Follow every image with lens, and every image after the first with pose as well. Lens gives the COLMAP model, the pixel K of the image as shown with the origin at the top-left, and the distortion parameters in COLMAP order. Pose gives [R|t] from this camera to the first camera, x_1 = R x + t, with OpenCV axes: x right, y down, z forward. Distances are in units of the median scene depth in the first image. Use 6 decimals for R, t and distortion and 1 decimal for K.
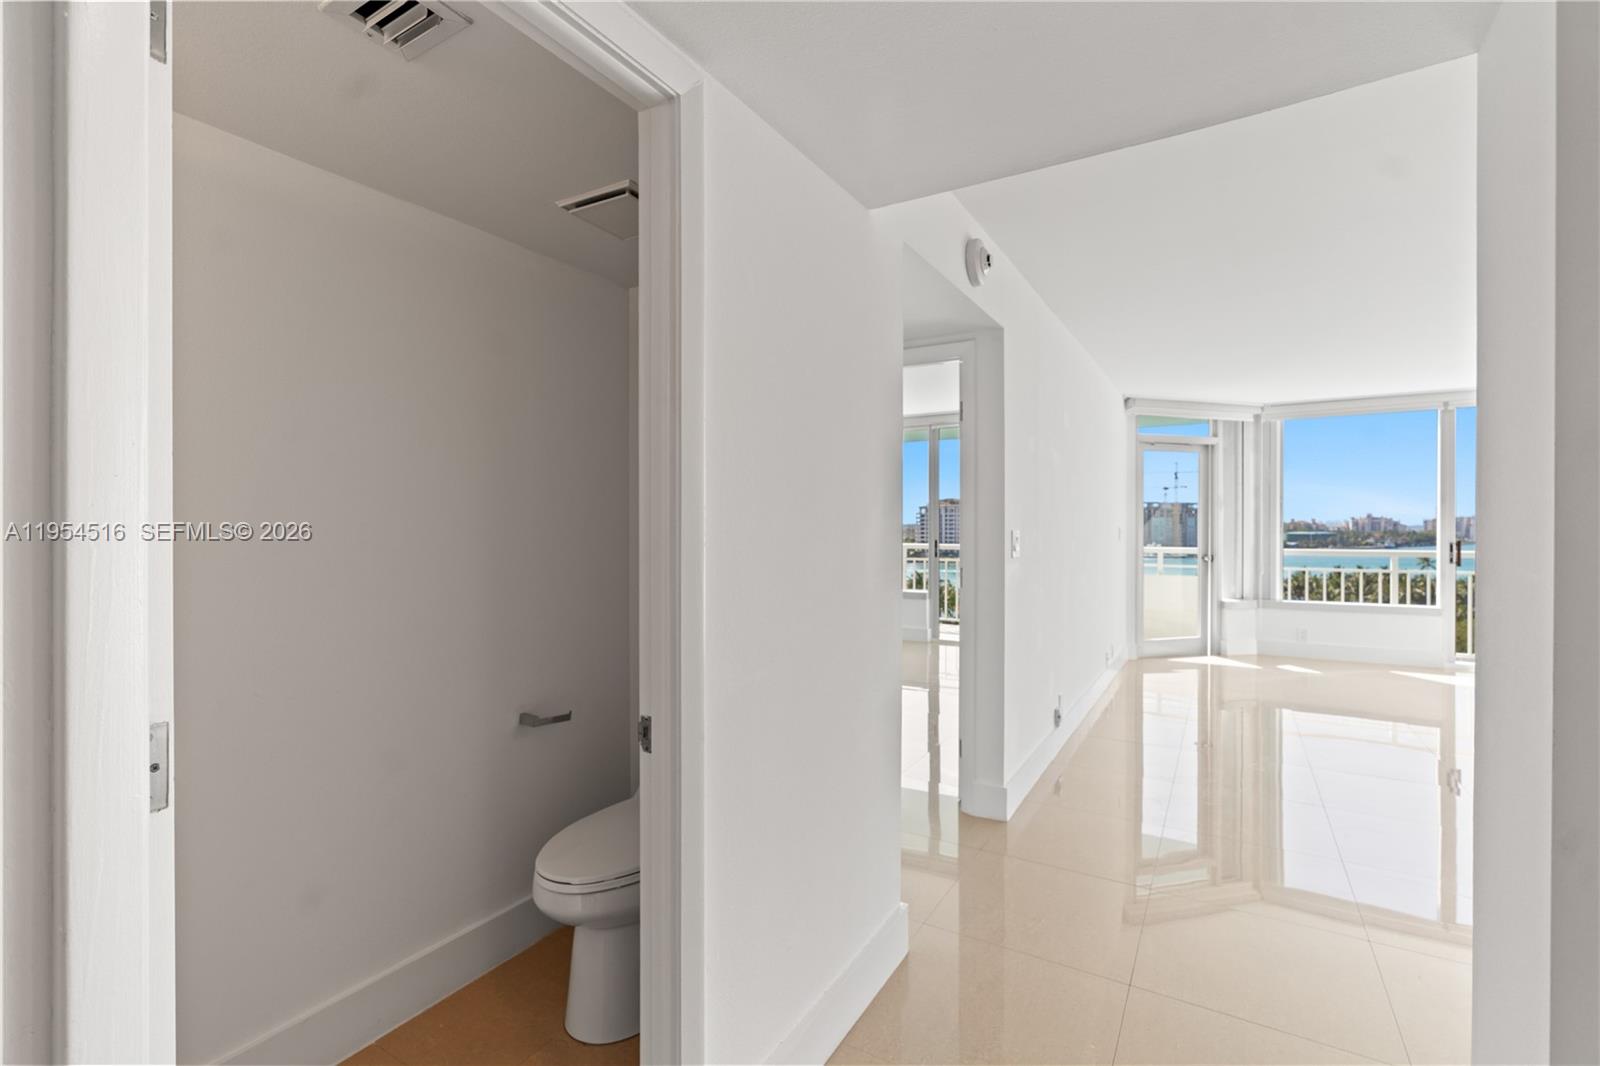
lens RADIAL K [[720.2, 0, 800.0], [0, 720.2, 533.0], [0, 0, 1]] dist [0.006273, 0.000163]
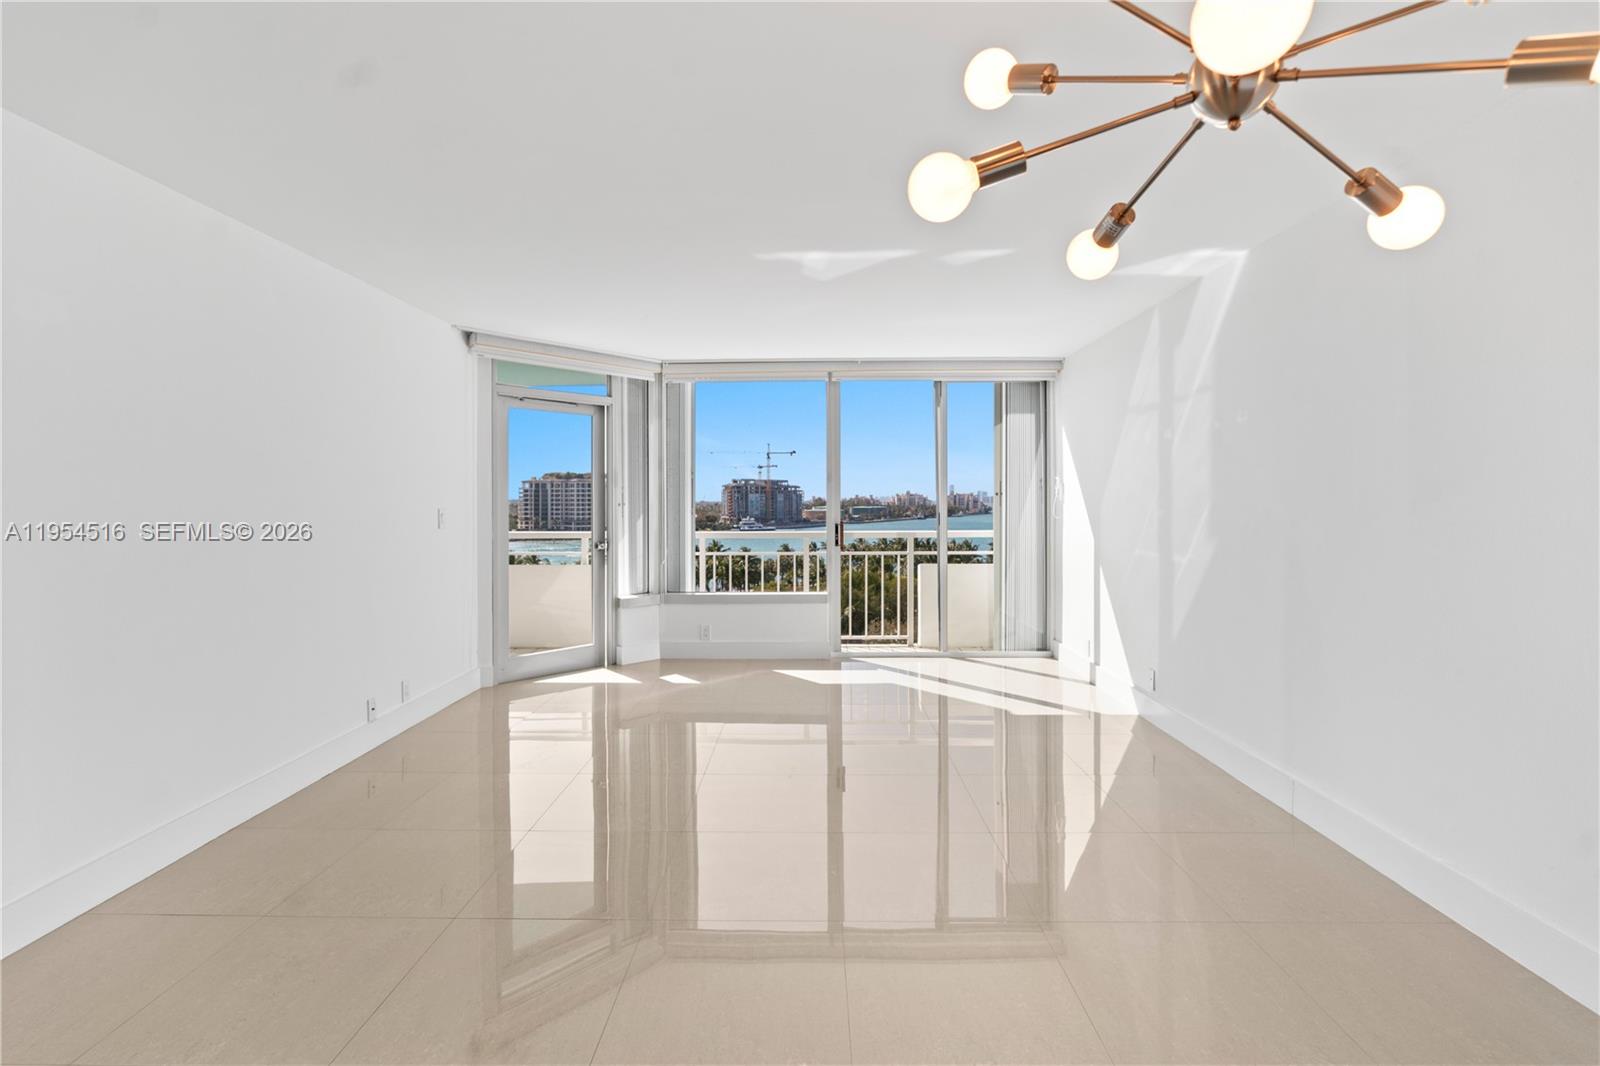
lens RADIAL K [[736.9, 0, 793.0], [0, 736.9, 500.8], [0, 0, 1]] dist [0.000649, 0.000410]
pose [[0.872414, -0.000684, 0.488768, 0.347929], [0.005954, 0.999940, -0.009227, -0.006747], [-0.488732, 0.010960, 0.872365, 0.177095]]
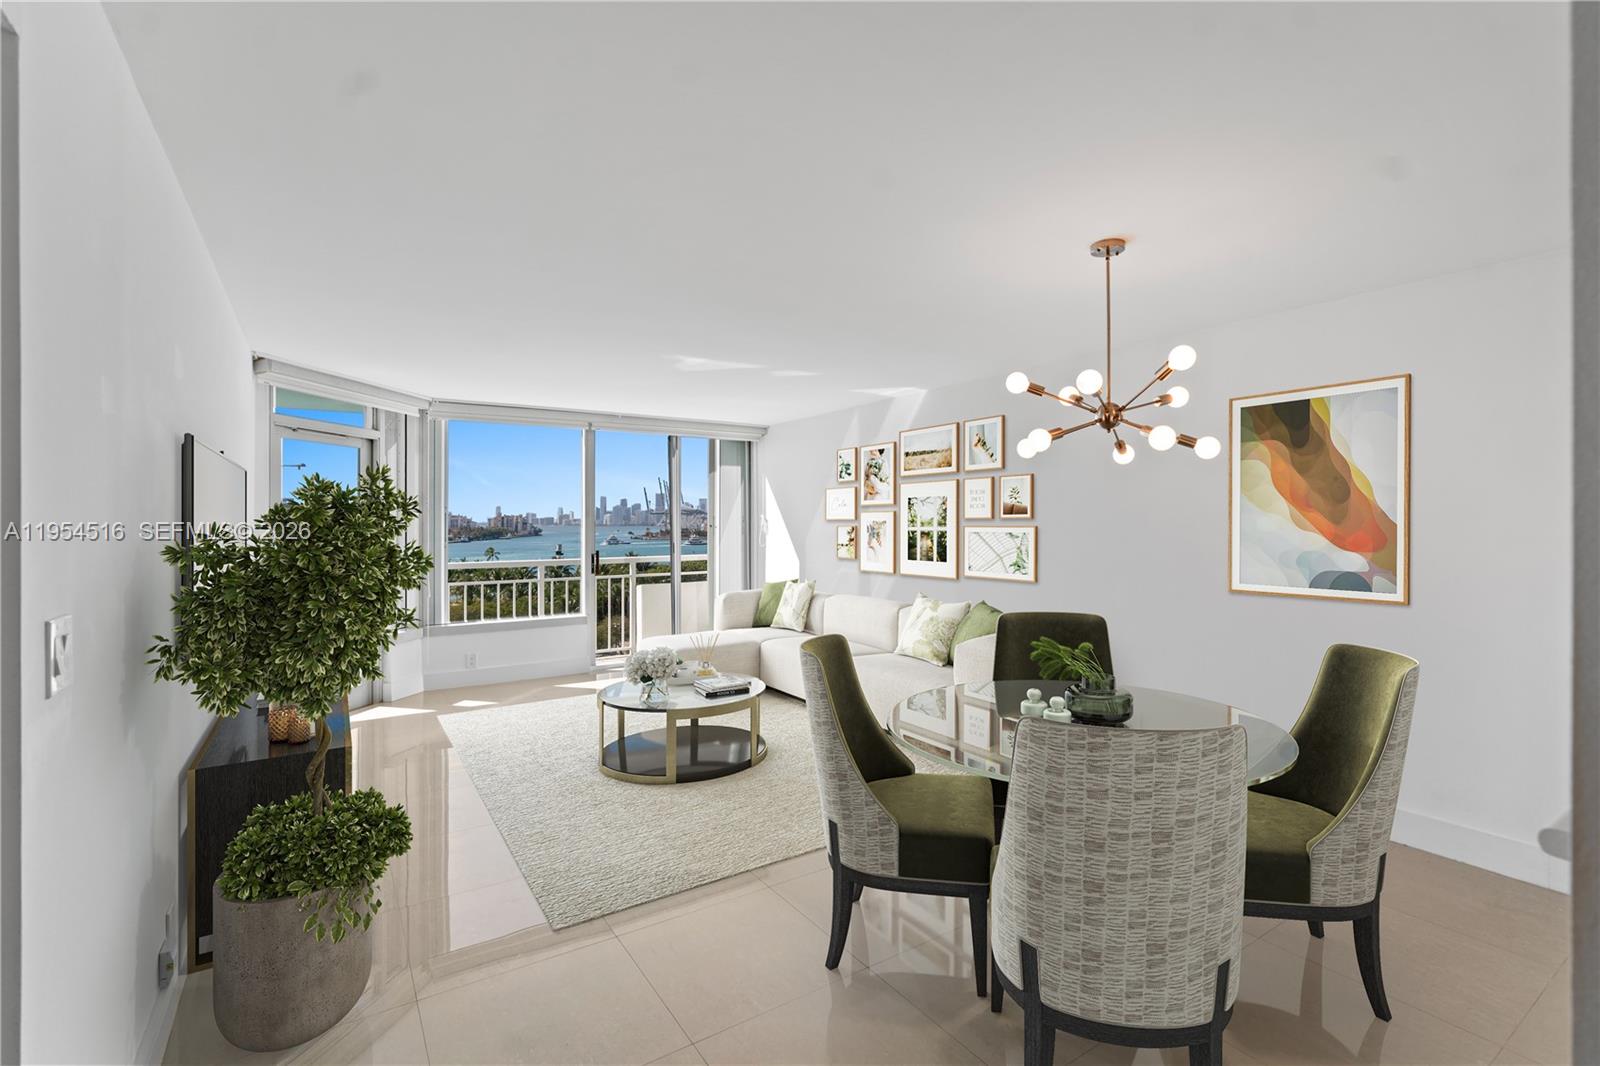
lens RADIAL K [[722.5, 0, 804.4], [0, 722.5, 513.7], [0, 0, 1]] dist [-0.000053, 0.000229]
pose [[0.431640, 0.011402, 0.901974, 0.058845], [0.008807, 0.999819, -0.016853, -0.022277], [-0.902003, 0.015219, 0.431462, 0.226513]]
